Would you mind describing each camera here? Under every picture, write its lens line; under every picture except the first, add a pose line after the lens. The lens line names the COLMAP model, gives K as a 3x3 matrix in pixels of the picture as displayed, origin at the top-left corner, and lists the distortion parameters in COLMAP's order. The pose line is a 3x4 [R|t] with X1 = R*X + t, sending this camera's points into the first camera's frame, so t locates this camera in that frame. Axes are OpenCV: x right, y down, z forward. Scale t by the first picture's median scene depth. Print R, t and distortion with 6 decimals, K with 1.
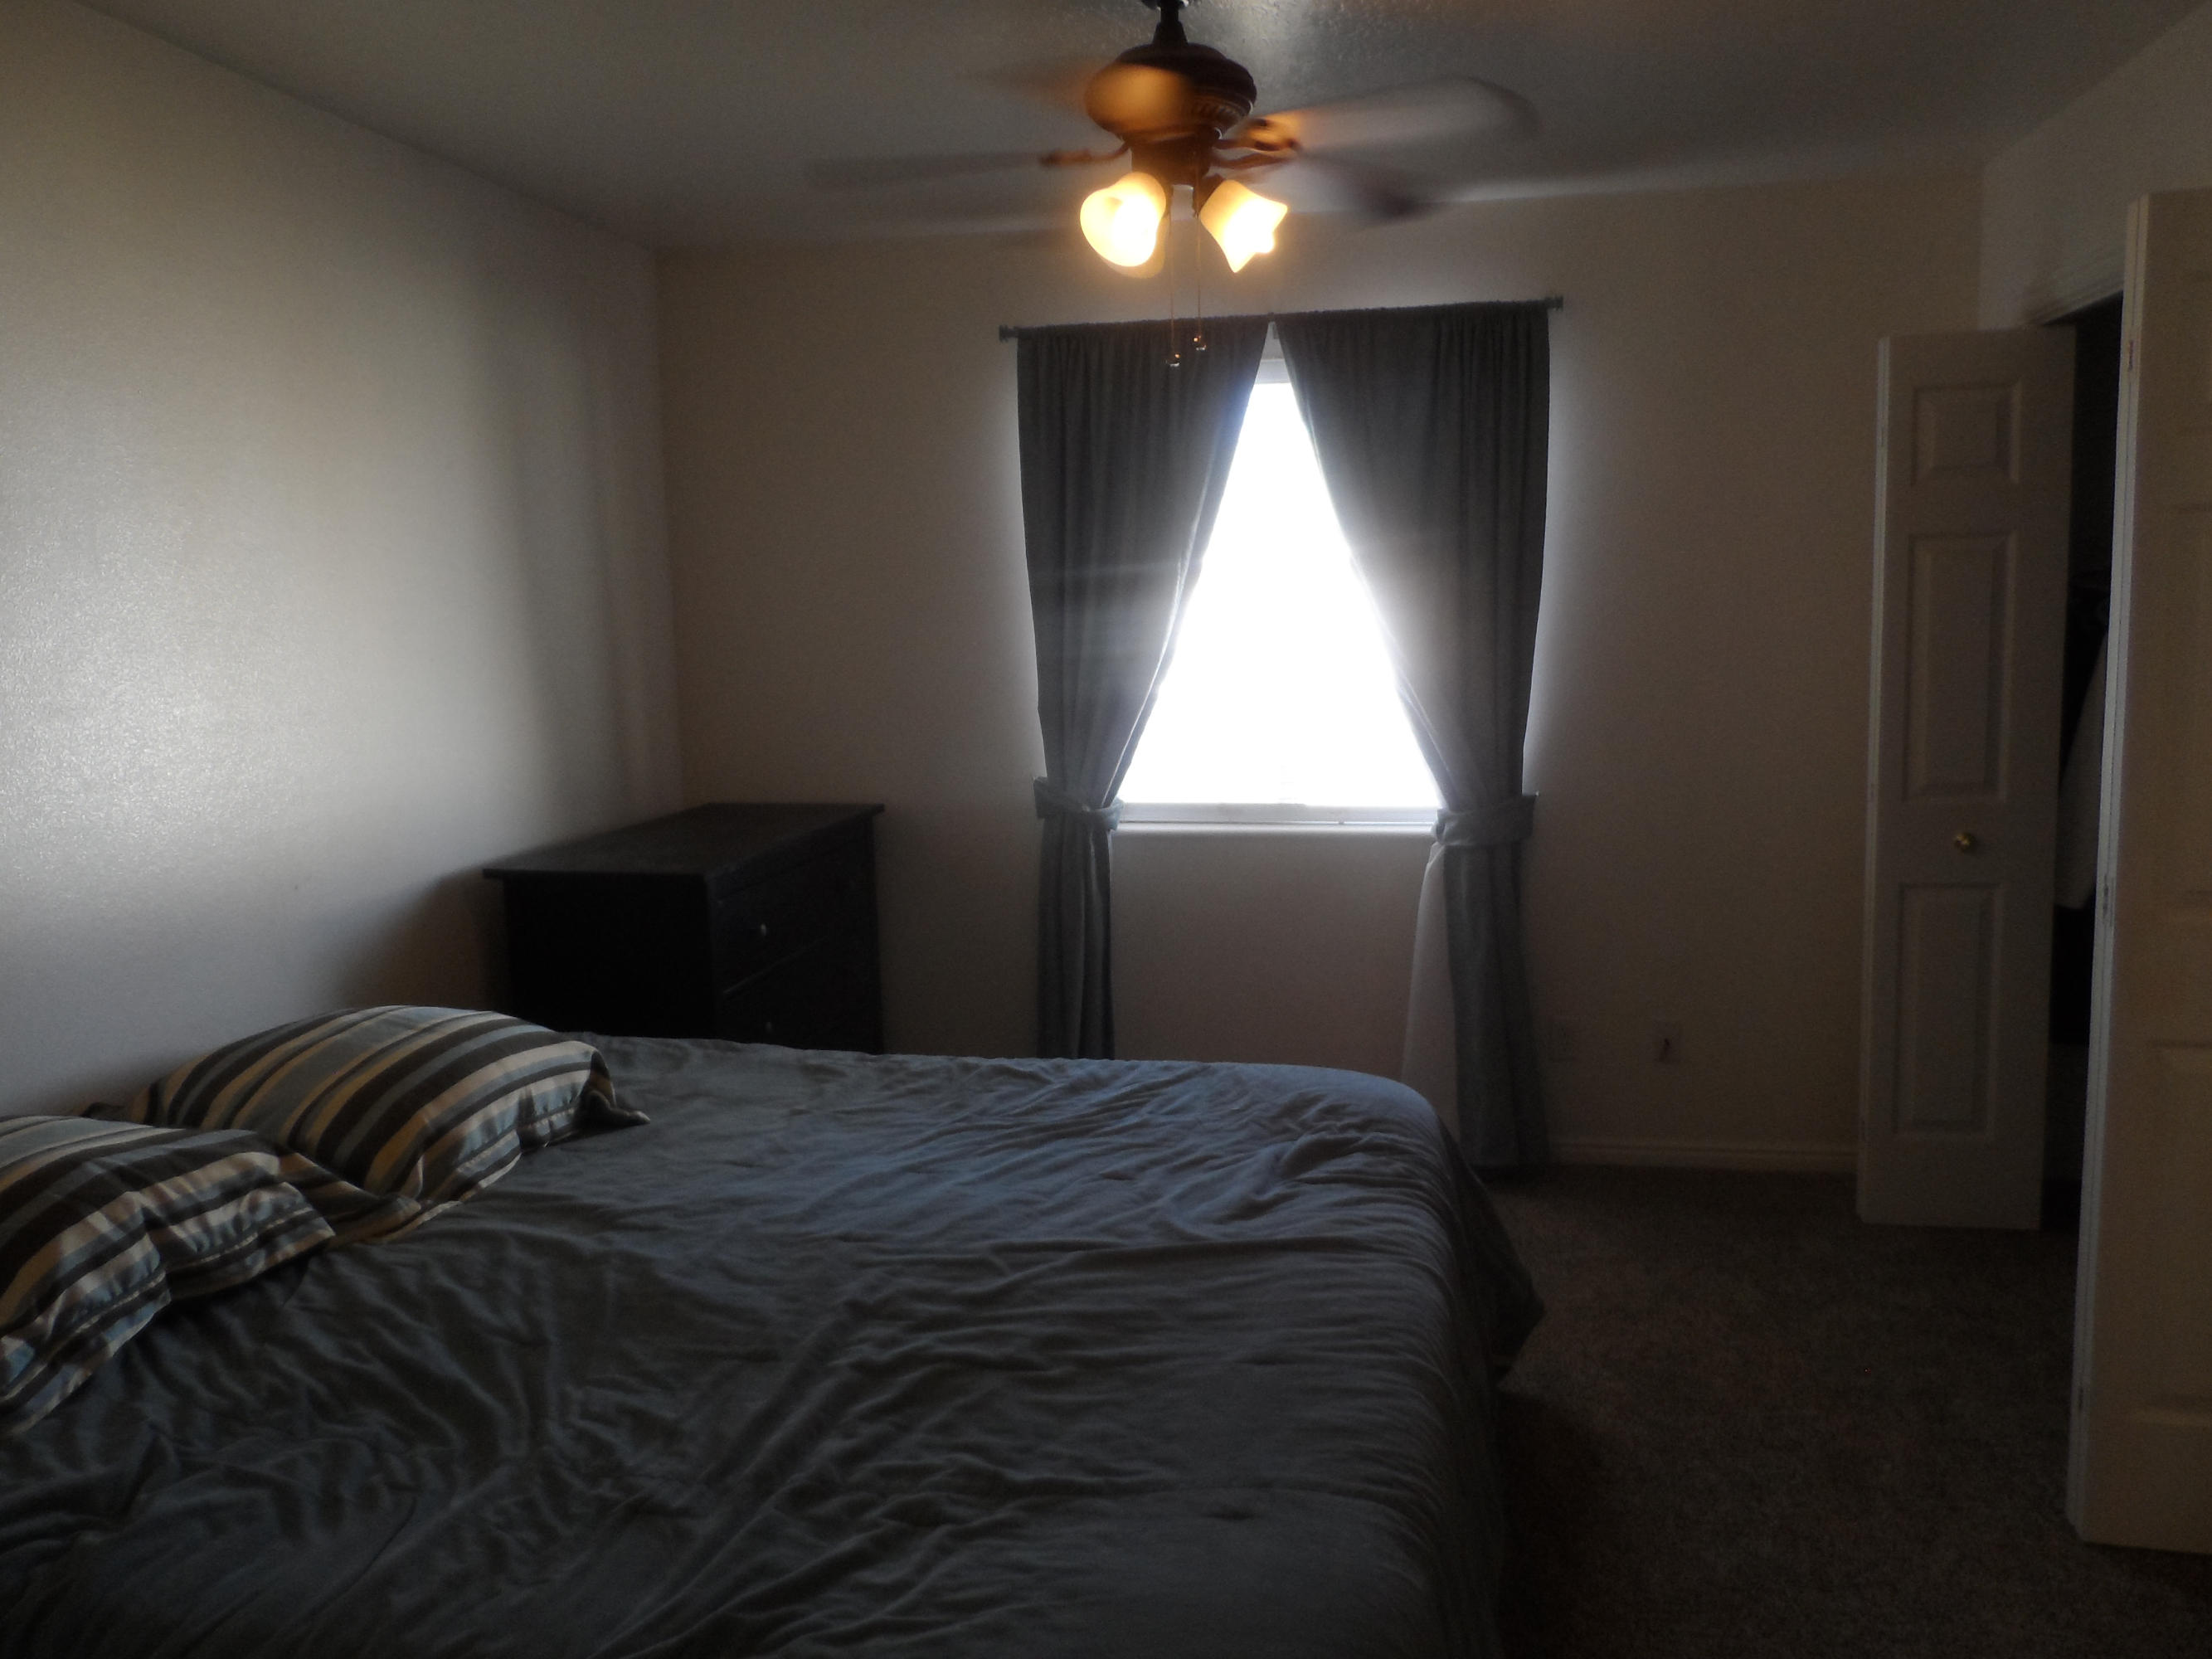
lens RADIAL K [[1685.8, 0, 1111.3], [0, 1685.8, 827.6], [0, 0, 1]] dist [-0.004794, -0.002352]
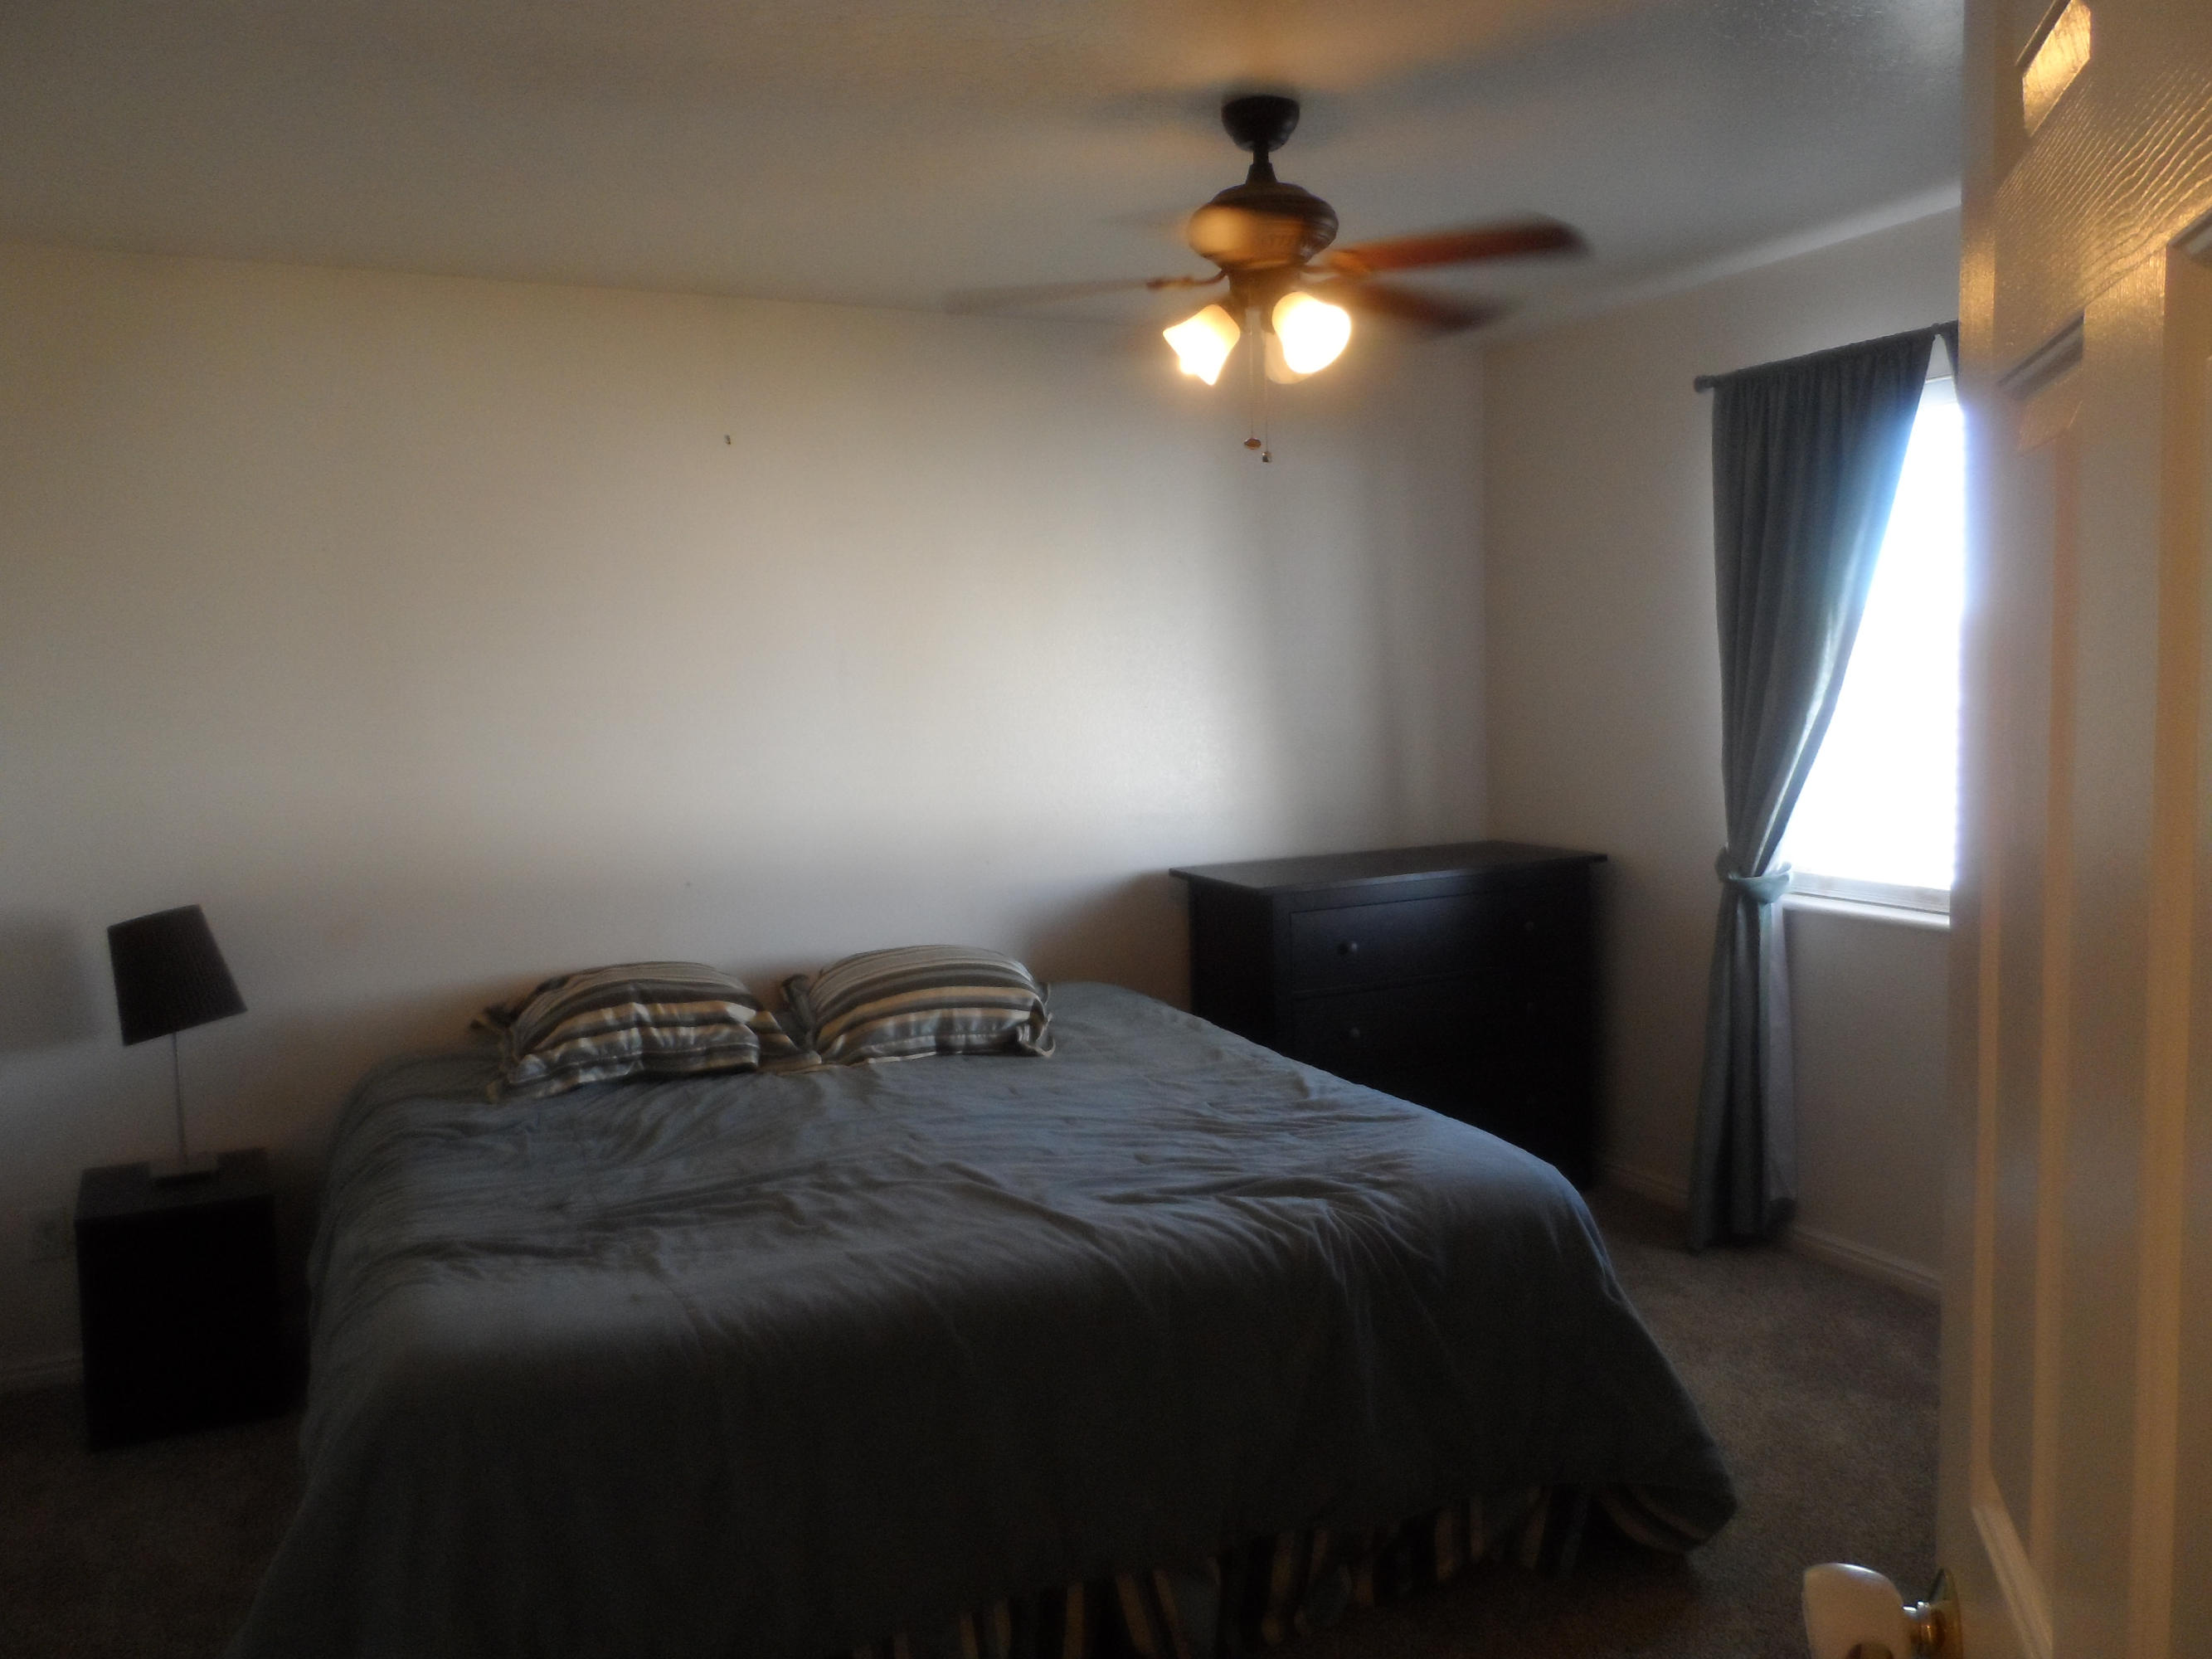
lens RADIAL K [[1685.8, 0, 1114.4], [0, 1685.8, 826.1], [0, 0, 1]] dist [-0.004794, -0.002352]
pose [[0.572857, 0.068454, -0.816792, 1.029258], [-0.090475, 0.995698, 0.019993, -0.048600], [0.814646, 0.062446, 0.576586, 0.320659]]
